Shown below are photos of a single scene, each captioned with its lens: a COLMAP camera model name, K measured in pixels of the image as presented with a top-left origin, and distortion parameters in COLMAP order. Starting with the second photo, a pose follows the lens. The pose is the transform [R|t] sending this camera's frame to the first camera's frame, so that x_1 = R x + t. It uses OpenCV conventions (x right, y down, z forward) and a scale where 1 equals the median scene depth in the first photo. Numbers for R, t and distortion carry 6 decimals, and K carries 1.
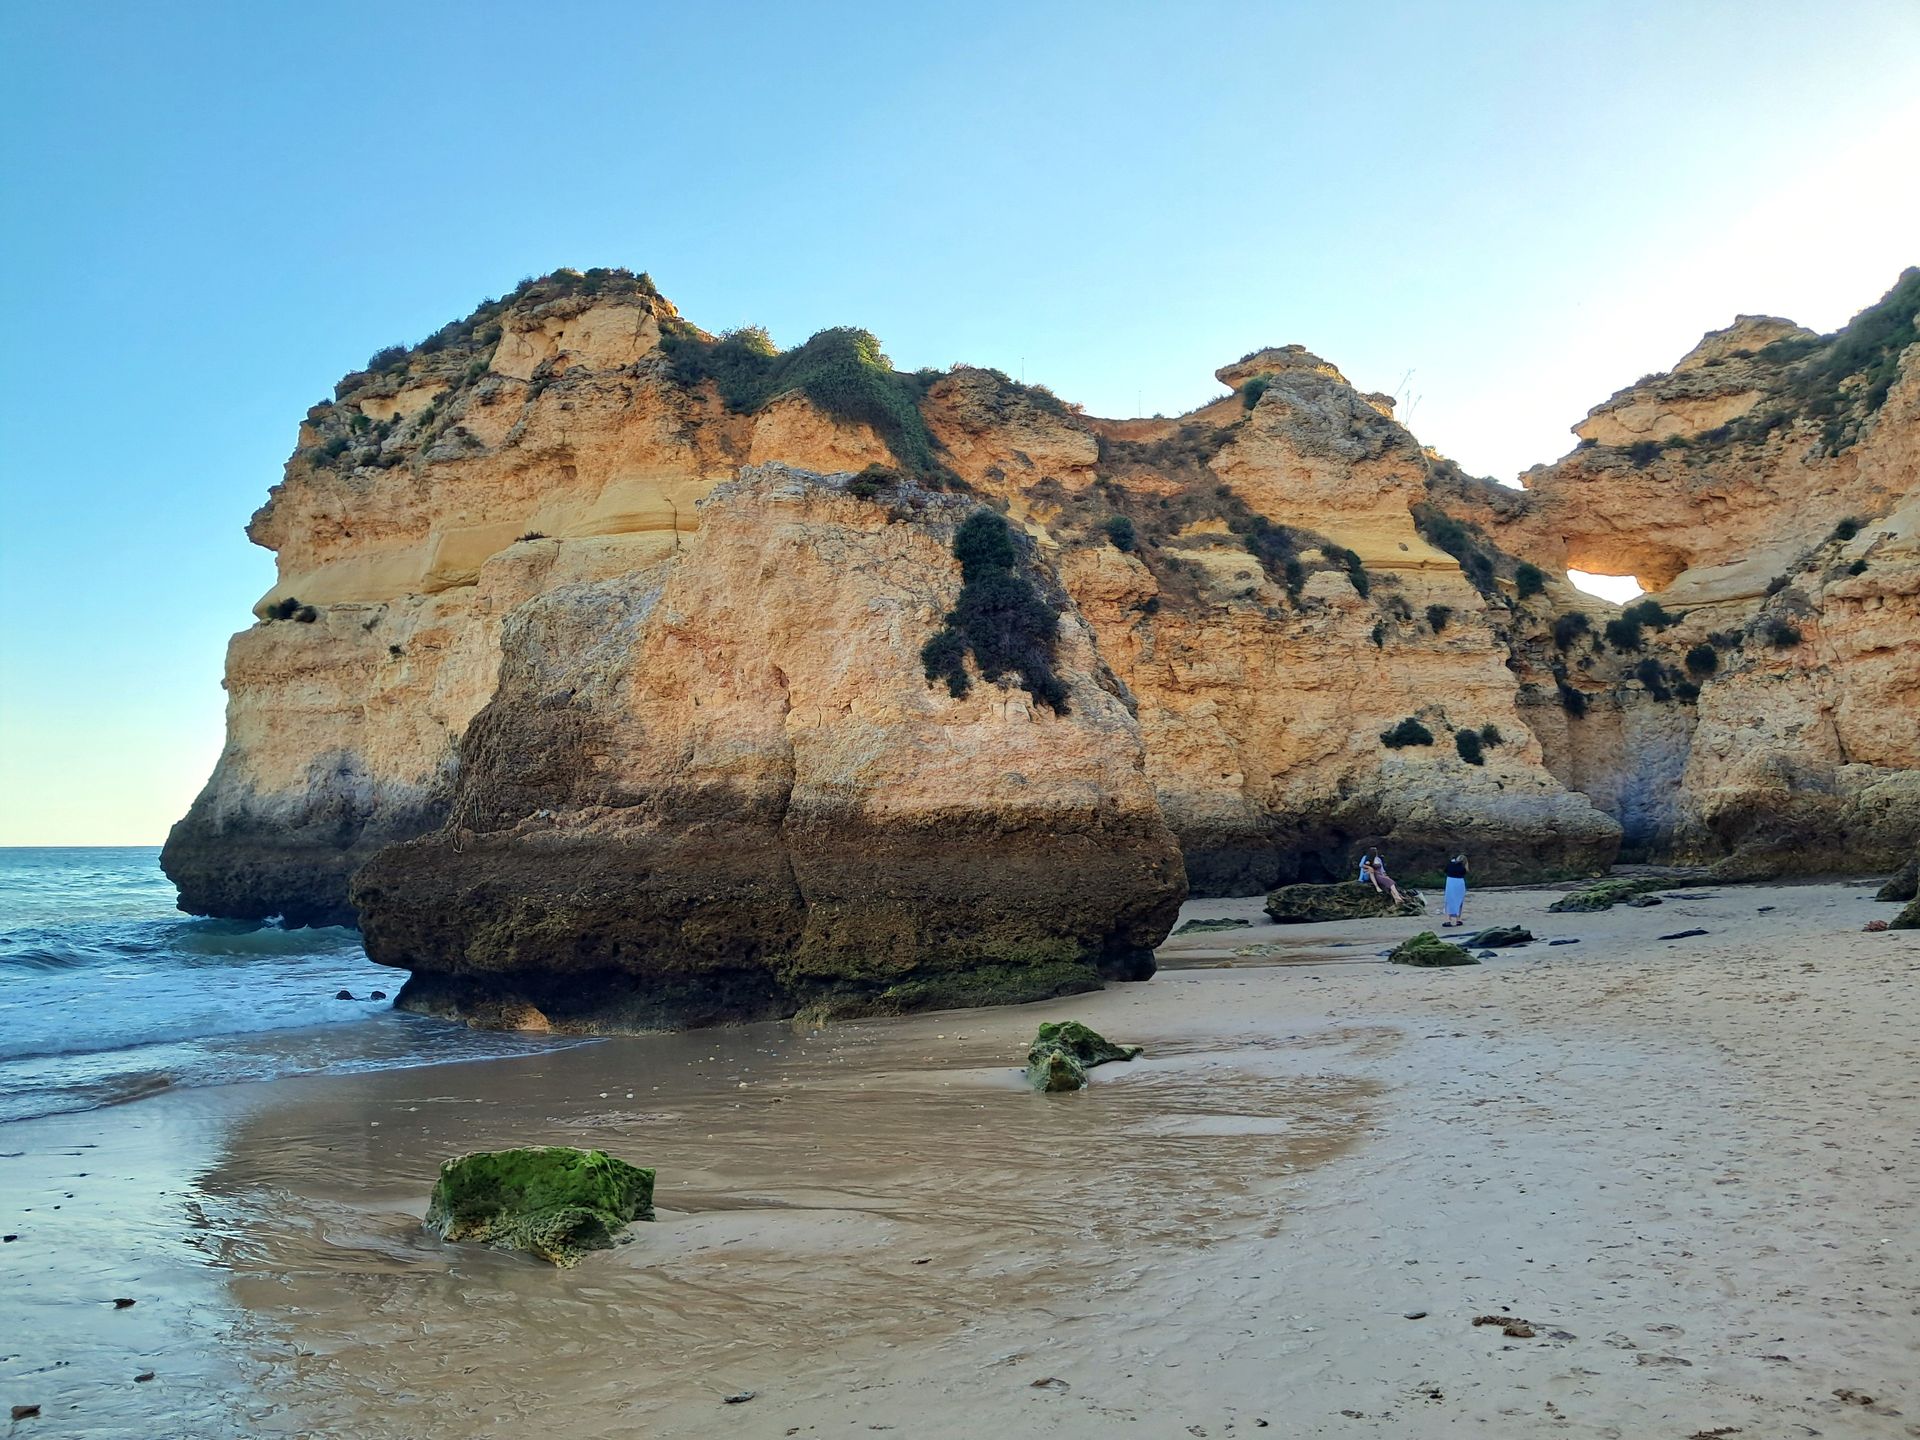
lens RADIAL K [[1515.2, 0, 961.2], [0, 1515.2, 768.4], [0, 0, 1]] dist [0.056522, -0.130280]
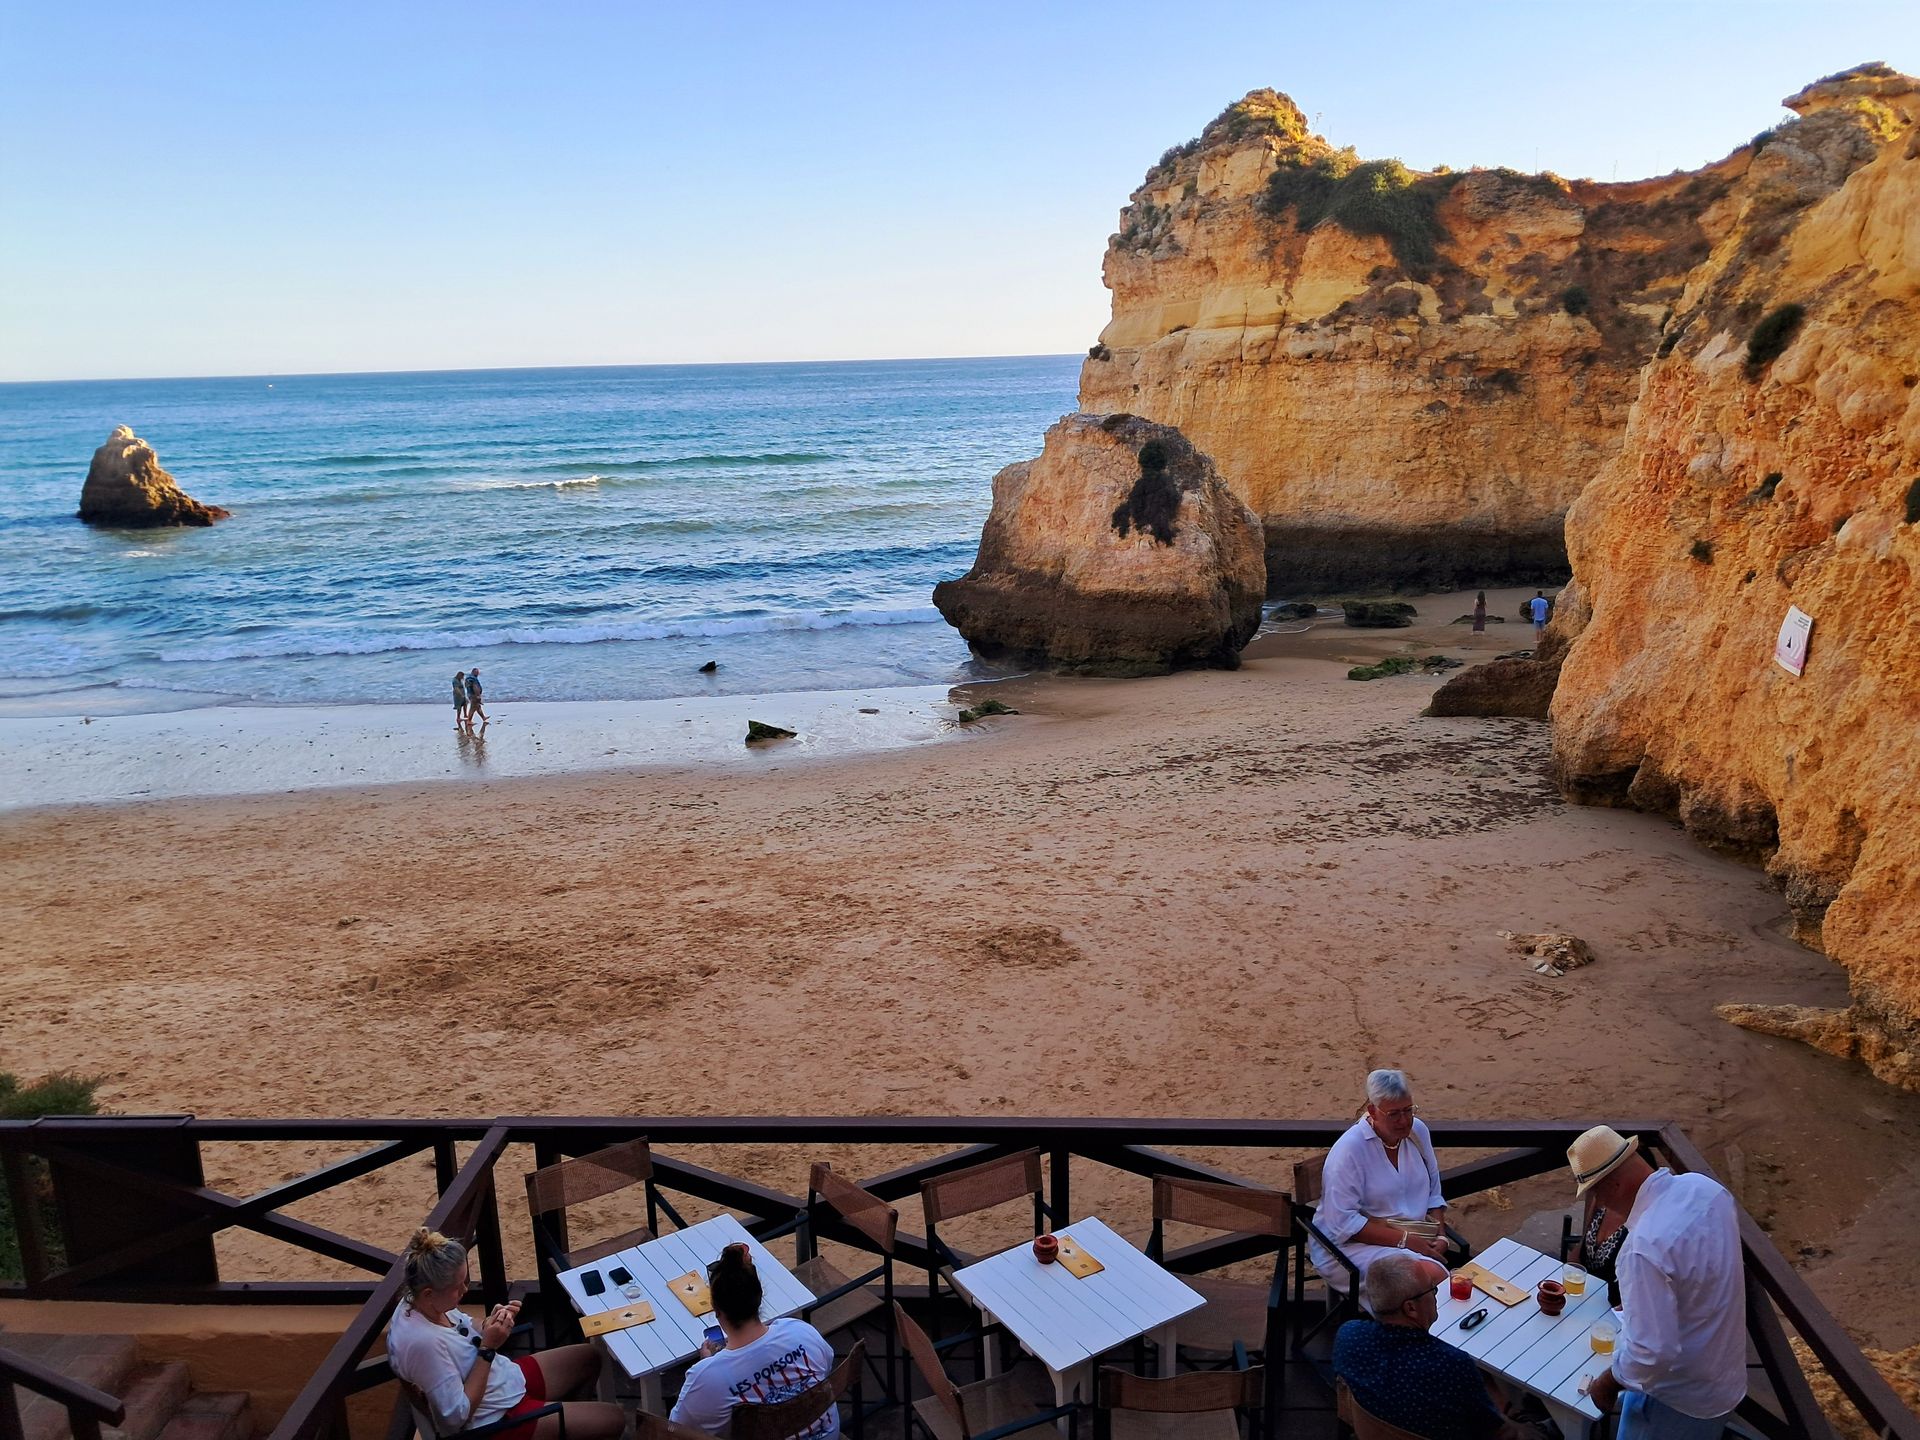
lens RADIAL K [[1515.2, 0, 961.2], [0, 1515.2, 768.4], [0, 0, 1]] dist [0.056522, -0.130280]
pose [[0.743041, 0.161458, -0.649478, 0.639836], [0.054362, 0.952694, 0.299030, -0.195022], [0.667035, -0.257499, 0.699113, -0.378216]]
